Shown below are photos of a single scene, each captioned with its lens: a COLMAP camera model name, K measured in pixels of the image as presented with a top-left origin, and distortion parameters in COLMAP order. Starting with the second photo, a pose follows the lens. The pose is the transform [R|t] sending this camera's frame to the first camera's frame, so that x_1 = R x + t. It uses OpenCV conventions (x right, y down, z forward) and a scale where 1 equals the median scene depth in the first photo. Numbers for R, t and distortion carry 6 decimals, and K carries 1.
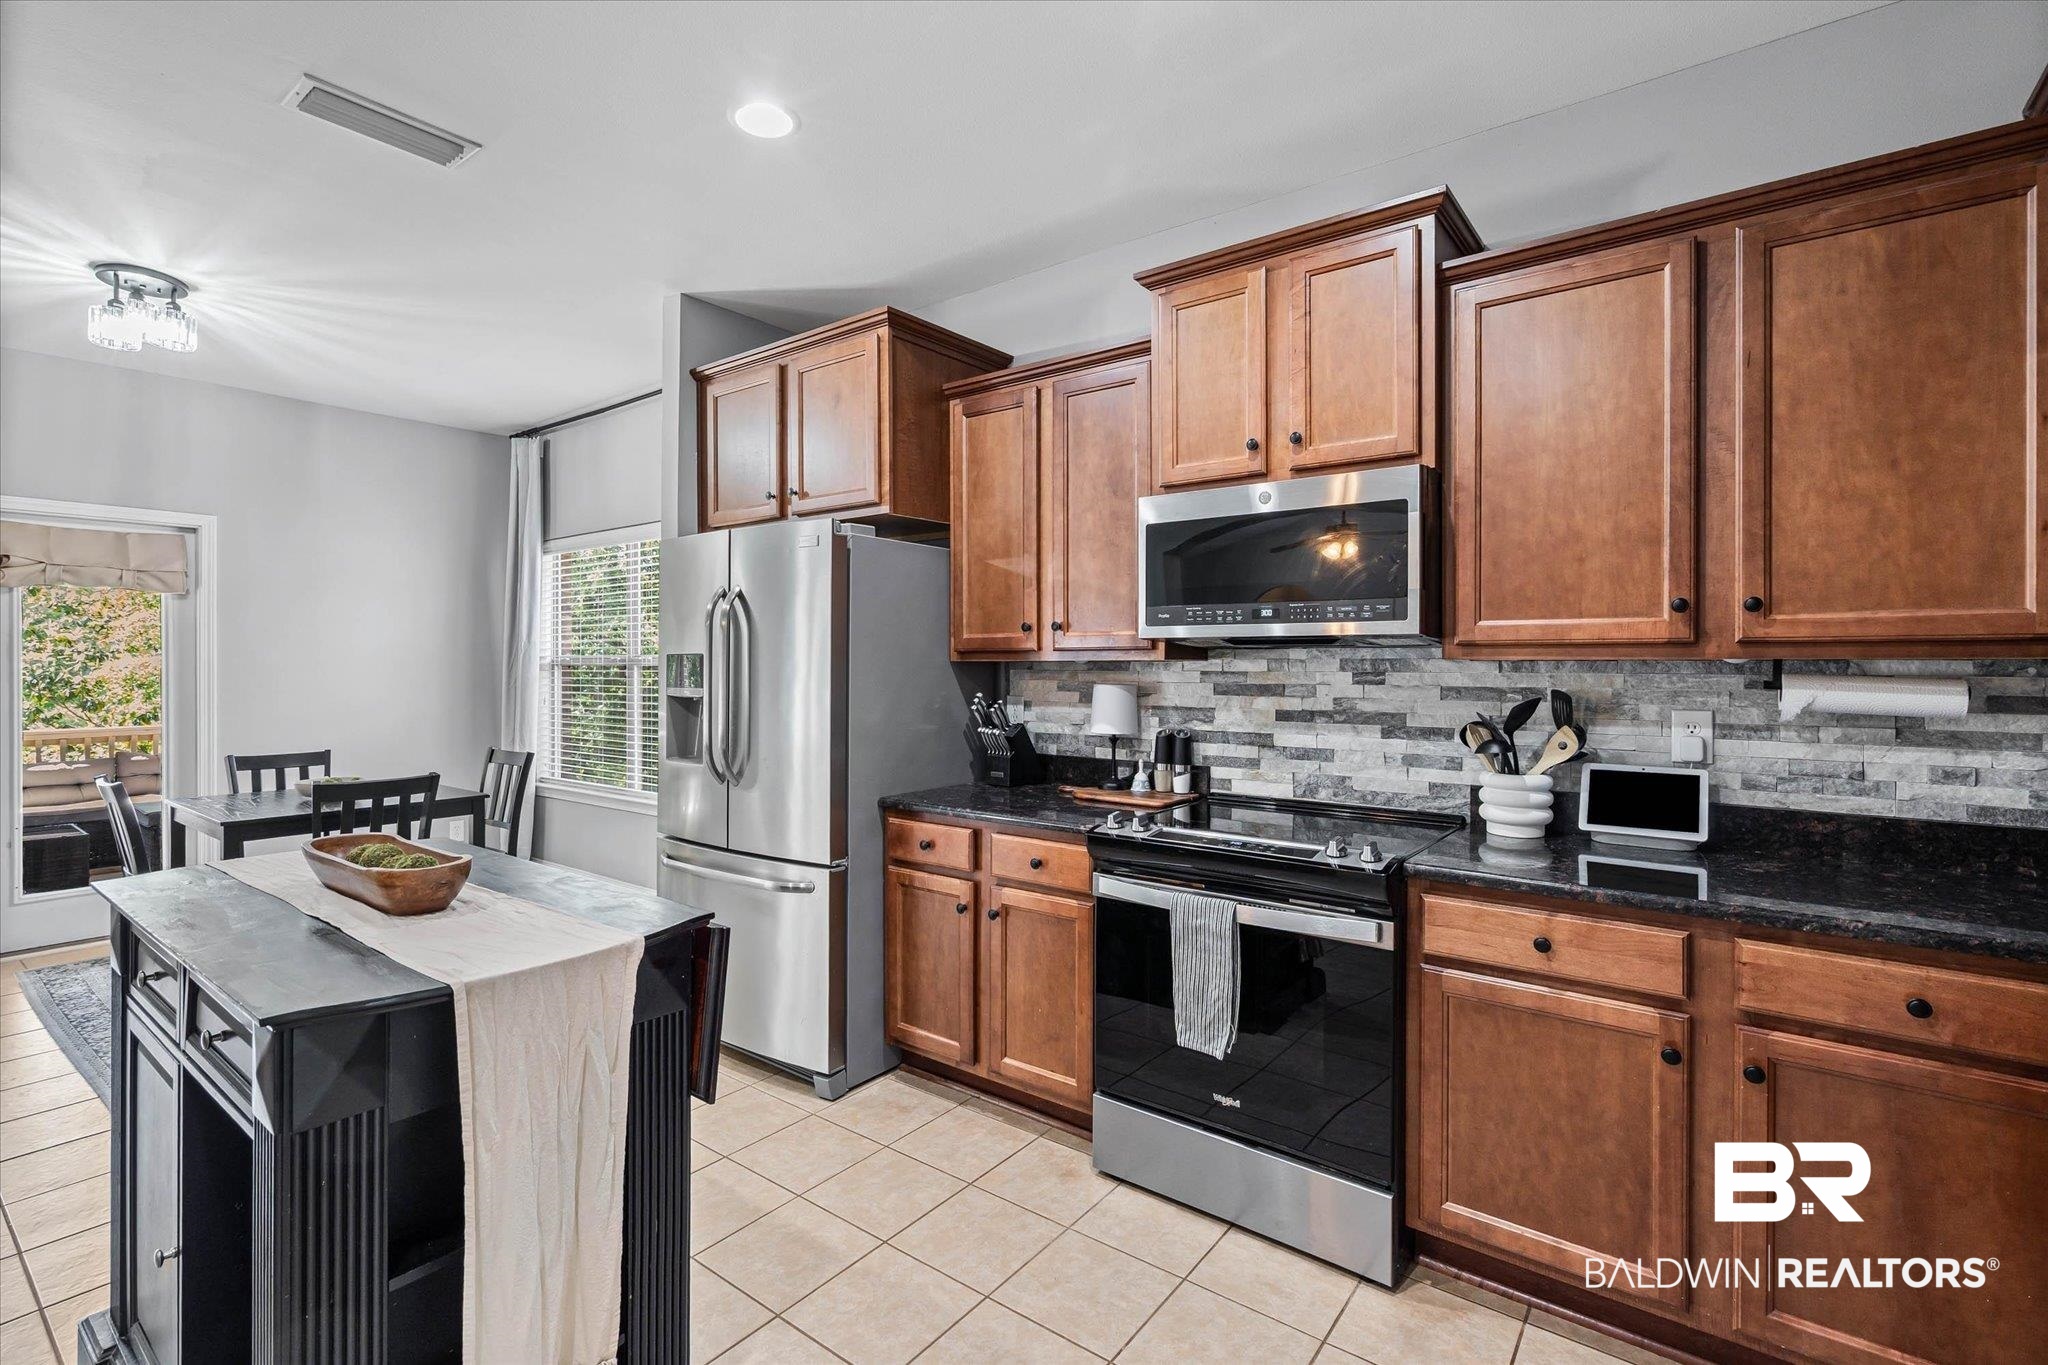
lens RADIAL K [[942.5, 0, 1025.9], [0, 942.5, 672.9], [0, 0, 1]] dist [-0.005239, 0.002054]
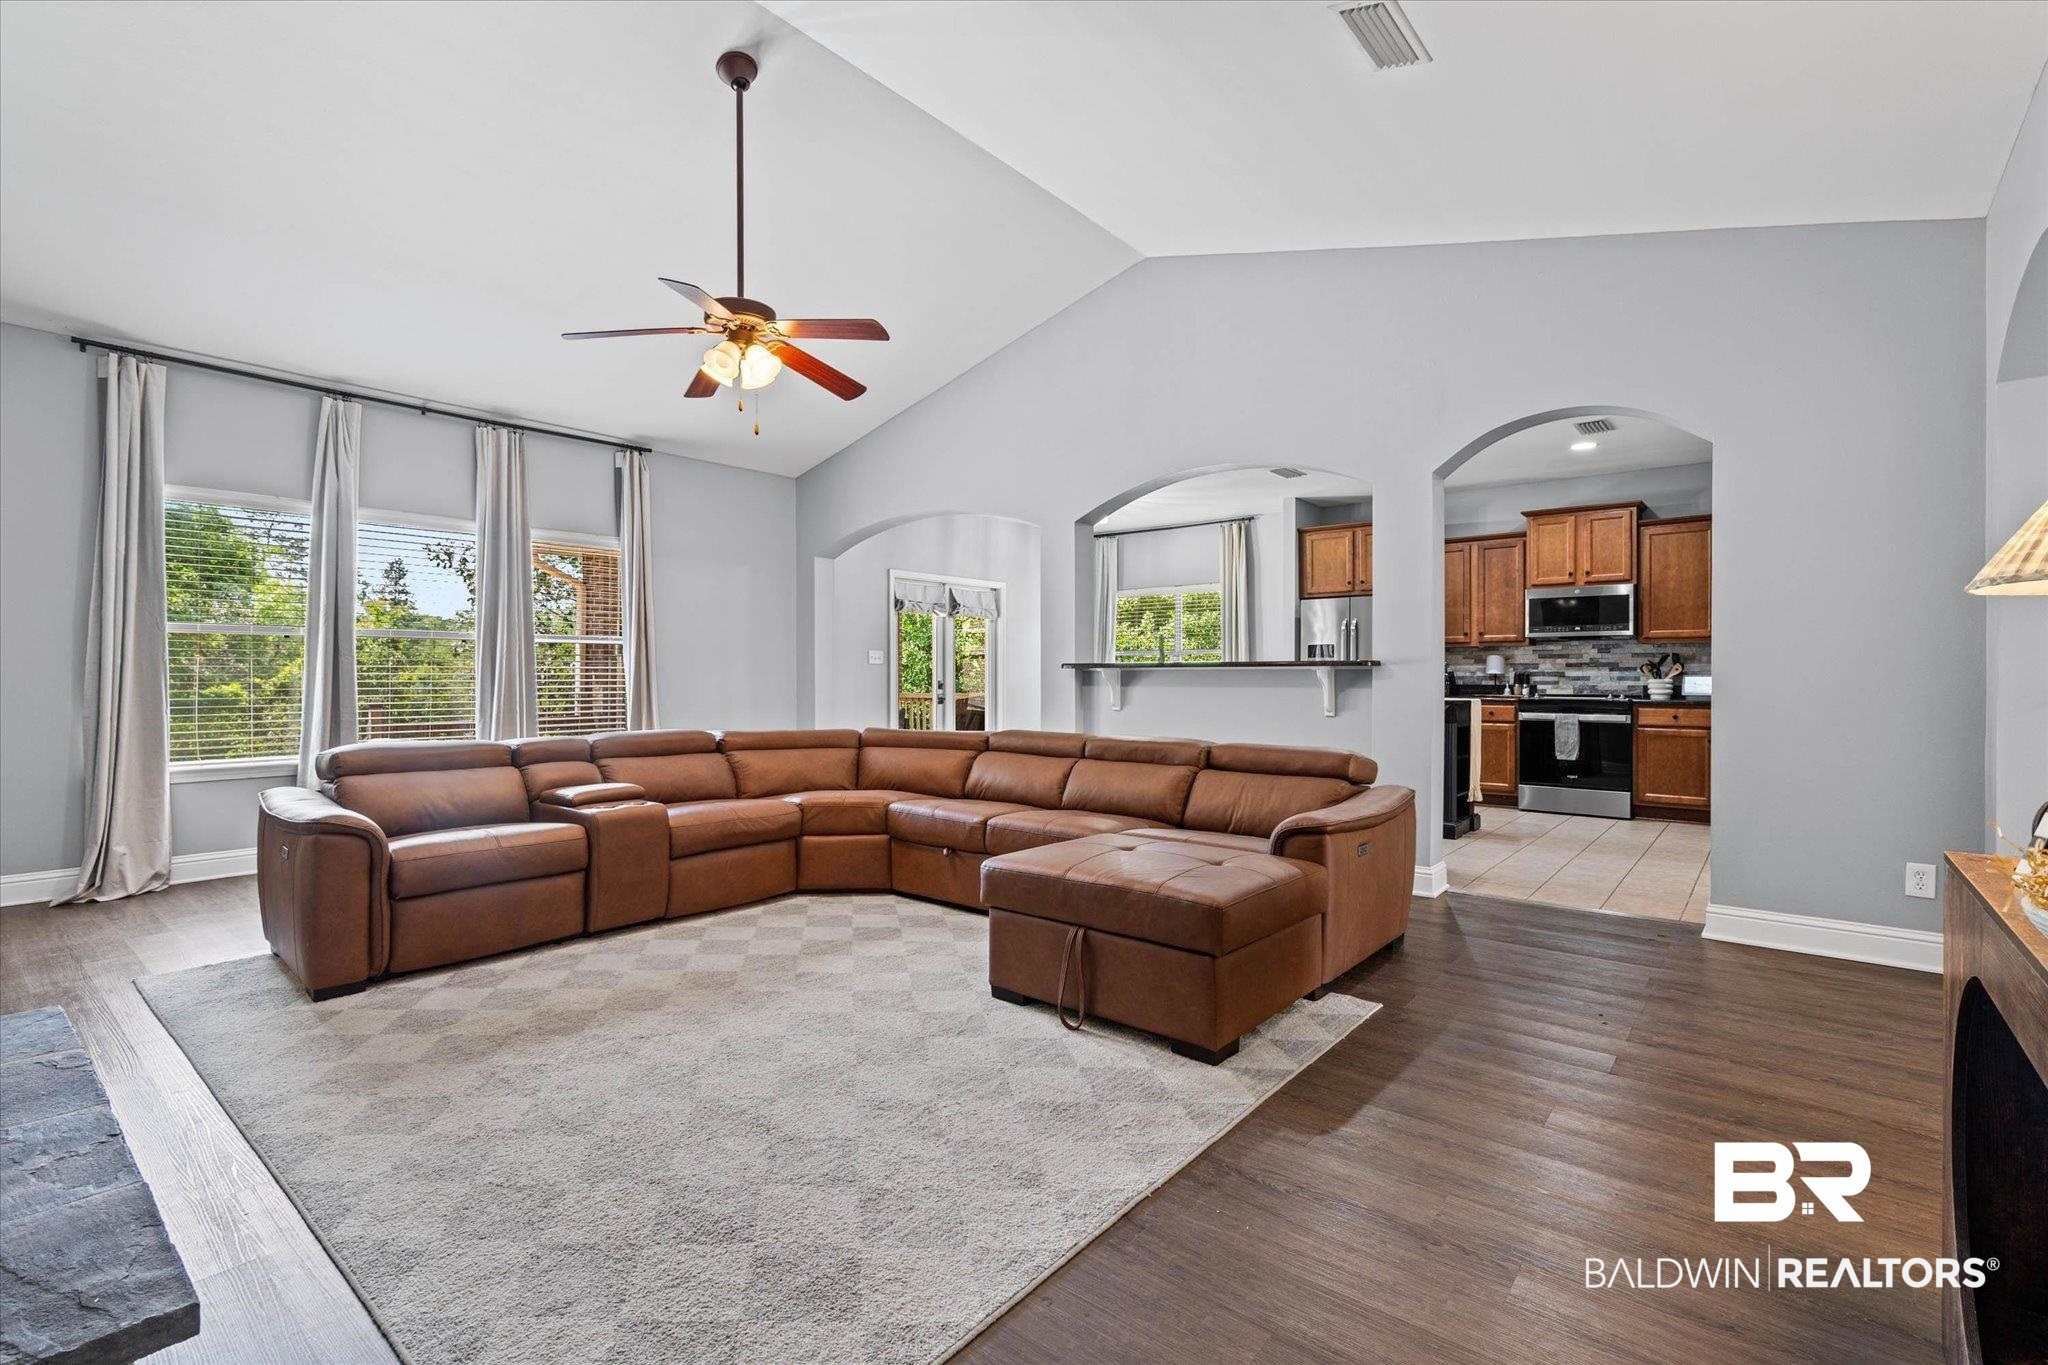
lens RADIAL K [[942.5, 0, 1021.5], [0, 942.5, 683.2], [0, 0, 1]] dist [-0.005239, 0.002054]
pose [[0.999186, -0.001281, -0.040309, -1.273191], [0.001215, 0.999998, -0.001647, 0.104631], [0.040311, 0.001597, 0.999186, -1.907937]]
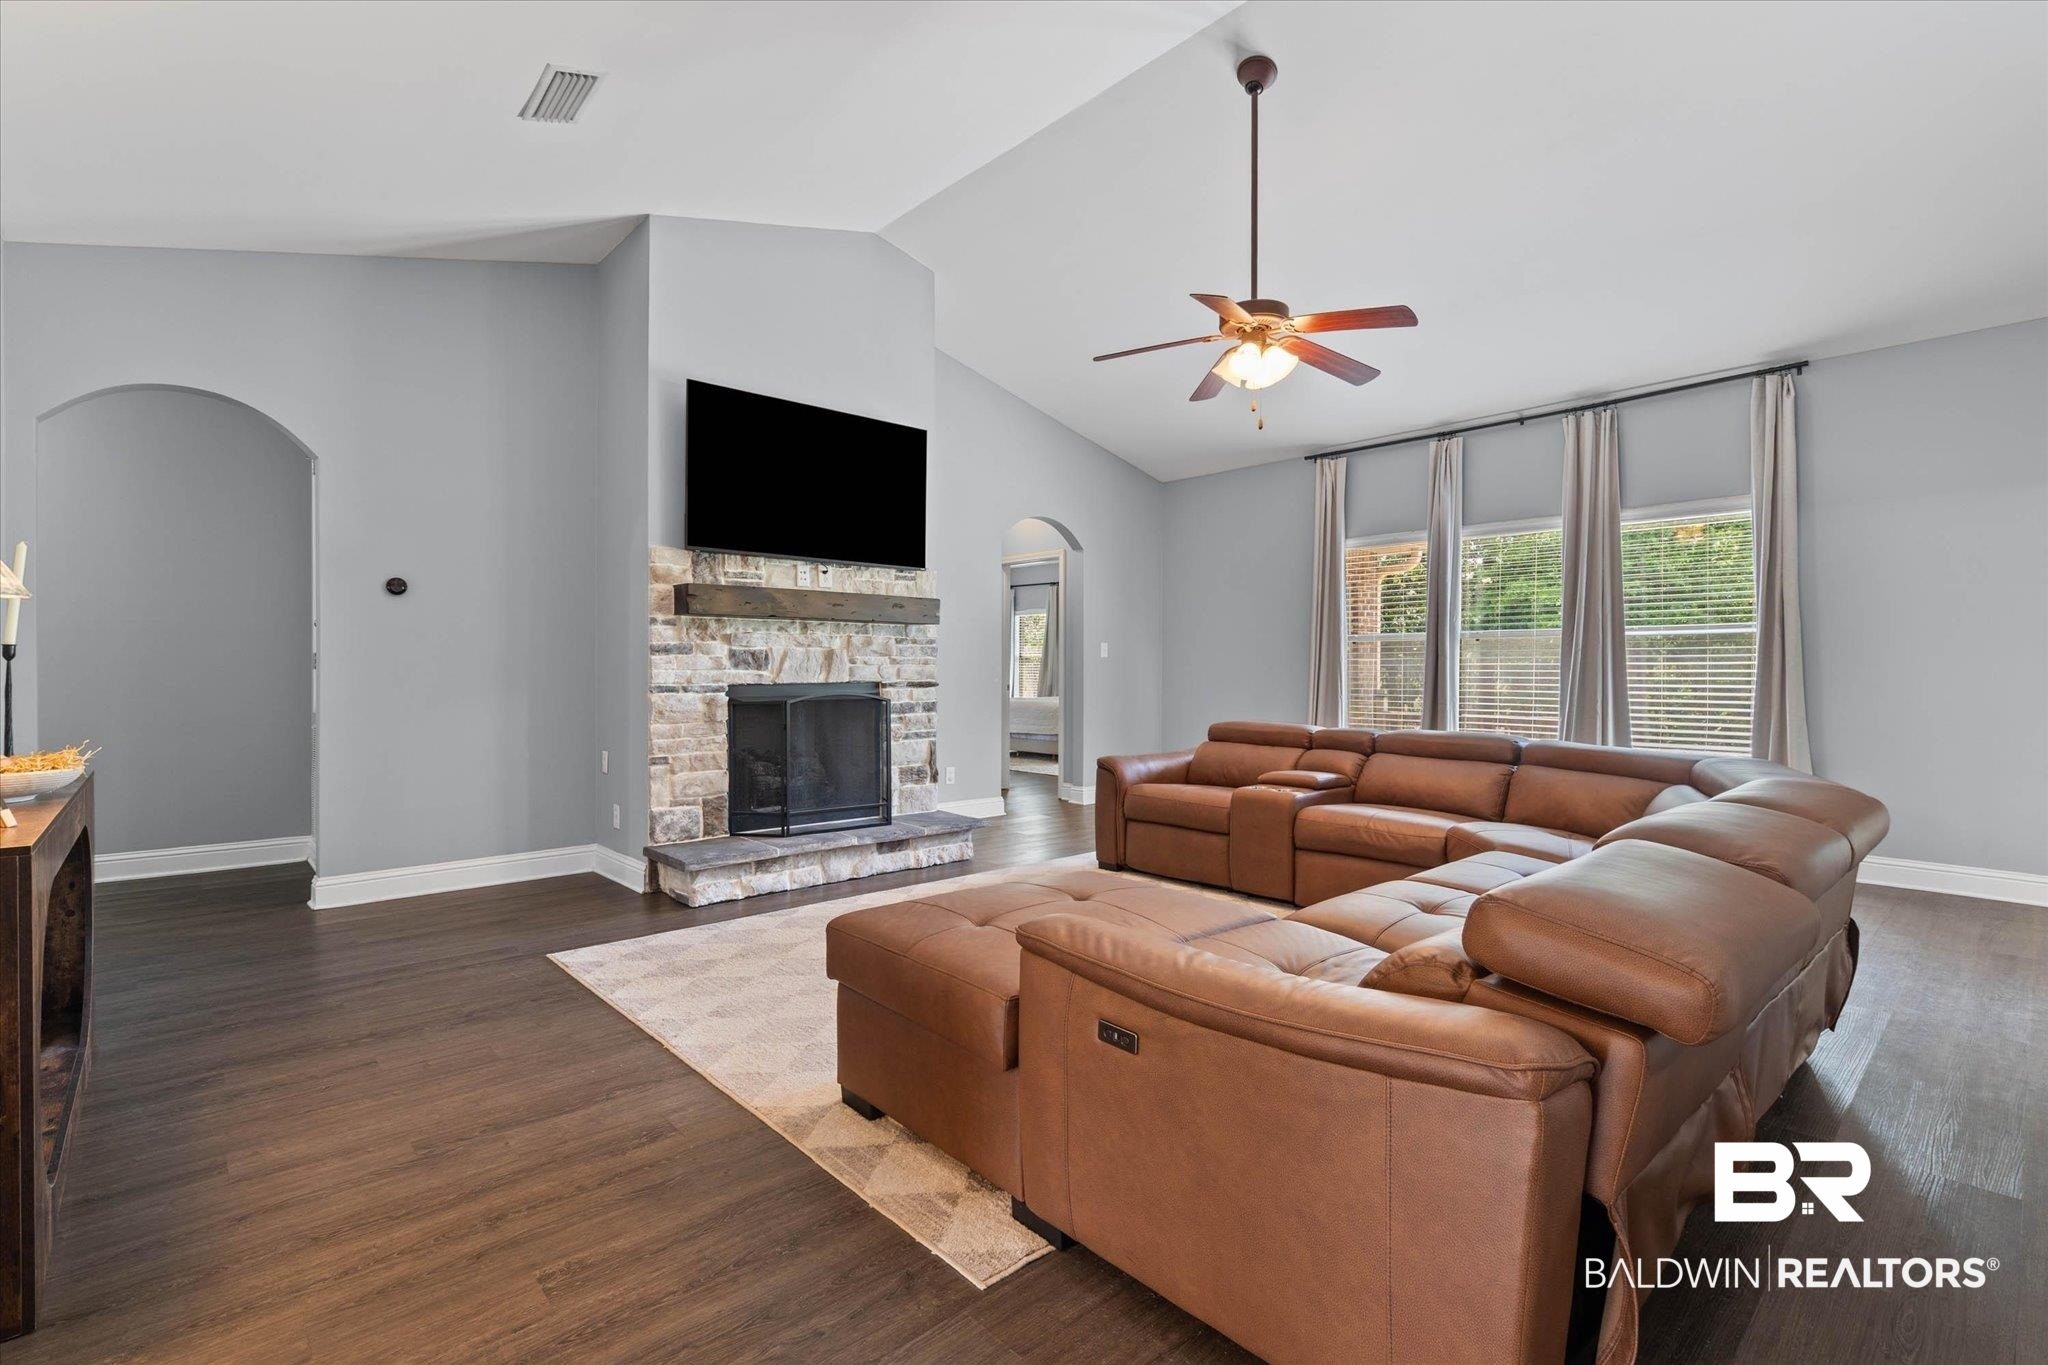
lens RADIAL K [[942.5, 0, 1018.3], [0, 942.5, 678.4], [0, 0, 1]] dist [-0.005239, 0.002054]
pose [[-0.197209, 0.002072, -0.980359, -0.358844], [-0.010754, 0.999933, 0.004277, 0.101909], [0.980302, 0.011387, -0.197174, -0.691425]]
